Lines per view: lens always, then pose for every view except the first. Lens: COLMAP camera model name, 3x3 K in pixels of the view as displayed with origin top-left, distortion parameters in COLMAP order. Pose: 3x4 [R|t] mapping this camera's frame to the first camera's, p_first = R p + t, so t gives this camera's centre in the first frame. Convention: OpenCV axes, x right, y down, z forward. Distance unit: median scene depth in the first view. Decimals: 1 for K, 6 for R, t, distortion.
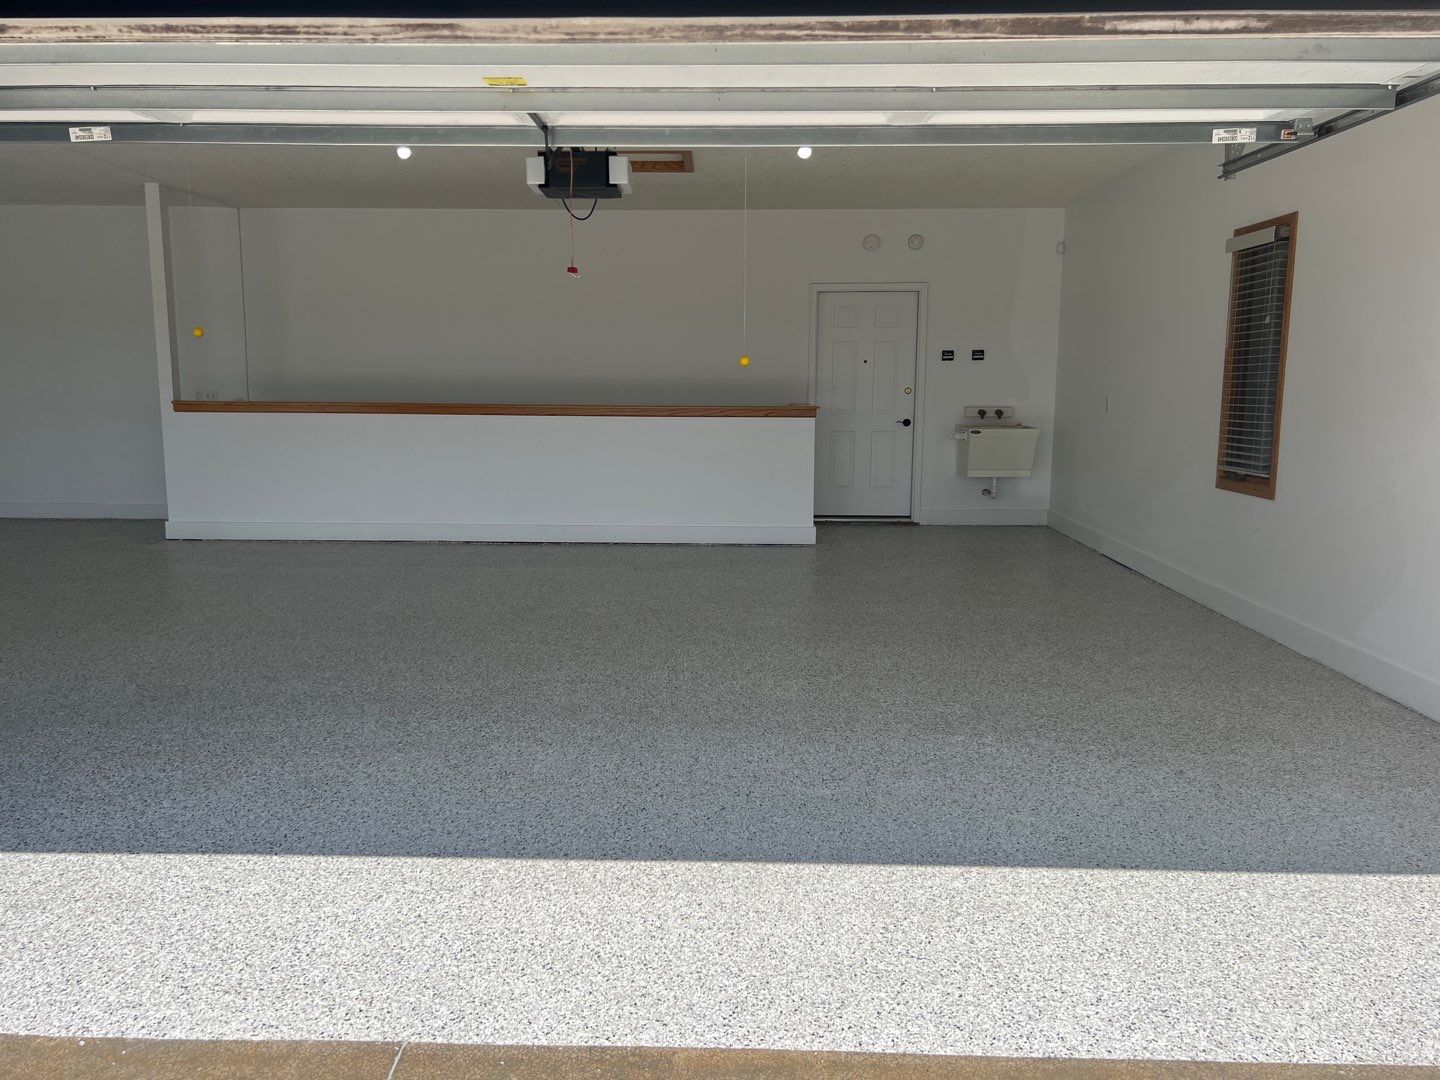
lens RADIAL K [[1082.4, 0, 720.0], [0, 1082.4, 540.0], [0, 0, 1]] dist [0.051956, -0.057558]
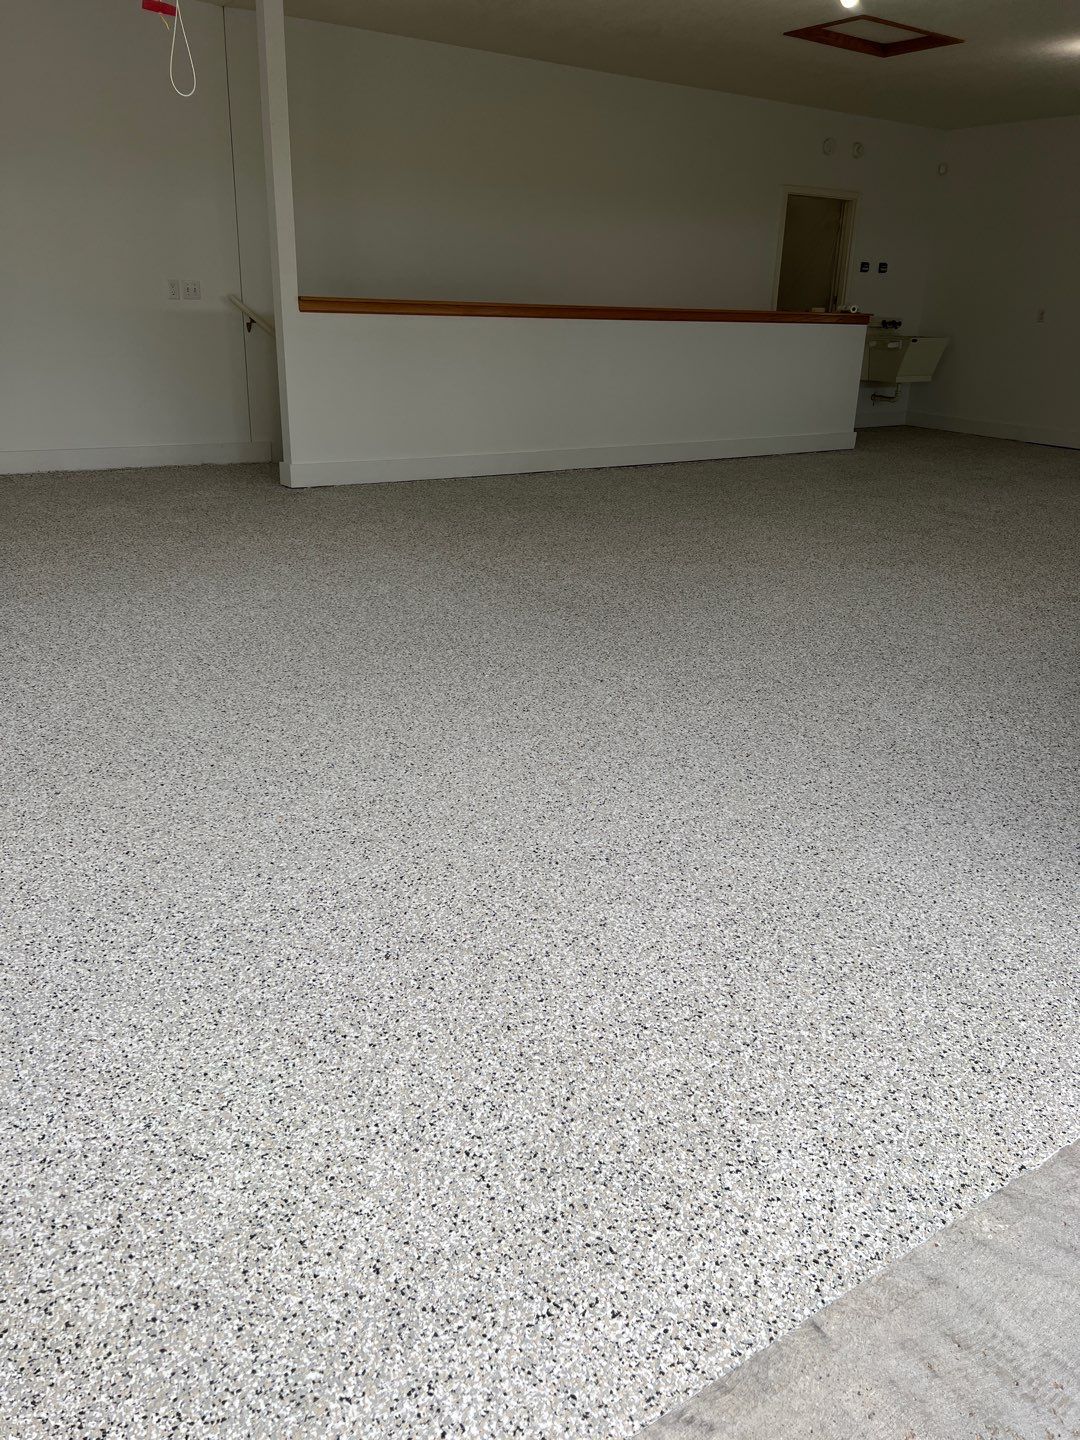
lens RADIAL K [[1141.5, 0, 559.1], [0, 1141.5, 758.5], [0, 0, 1]] dist [0.078347, -0.092852]
pose [[0.786924, -0.207943, 0.580956, -2.114450], [0.067850, 0.964957, 0.253484, -0.025286], [-0.613308, -0.160054, 0.773457, 0.553560]]
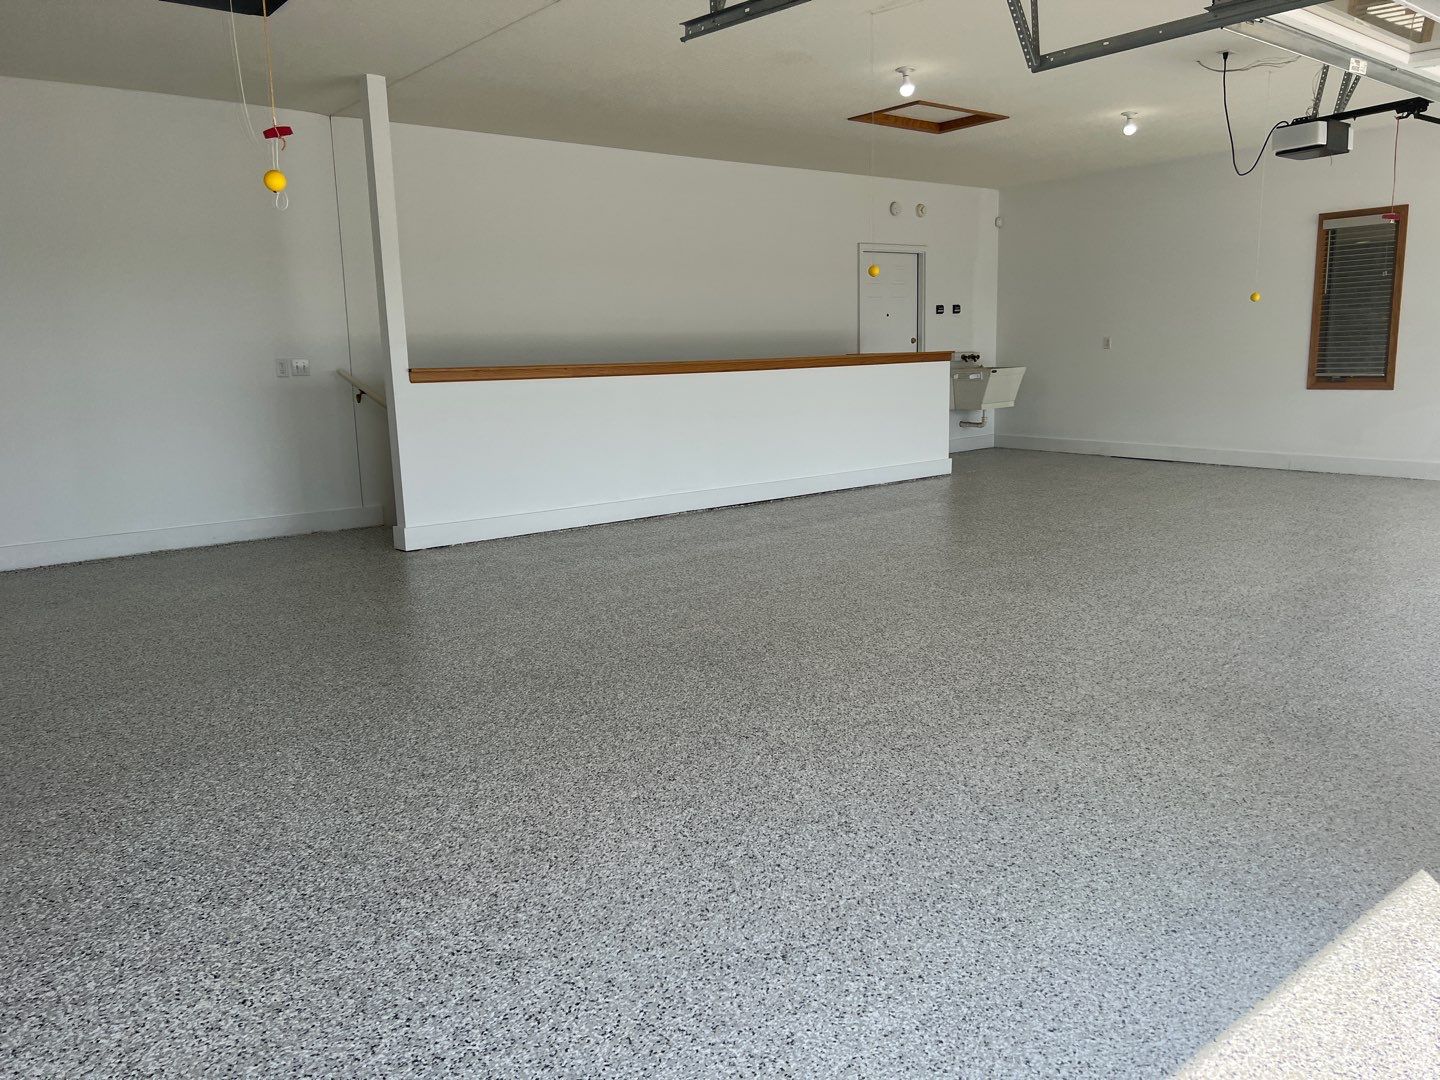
lens RADIAL K [[1141.5, 0, 740.8], [0, 1141.5, 540.9], [0, 0, 1]] dist [0.078347, -0.092852]
pose [[0.734515, -0.135295, 0.664969, -2.108953], [0.128185, 0.989944, 0.059824, -0.063274], [-0.666376, 0.041297, 0.744471, 0.605111]]
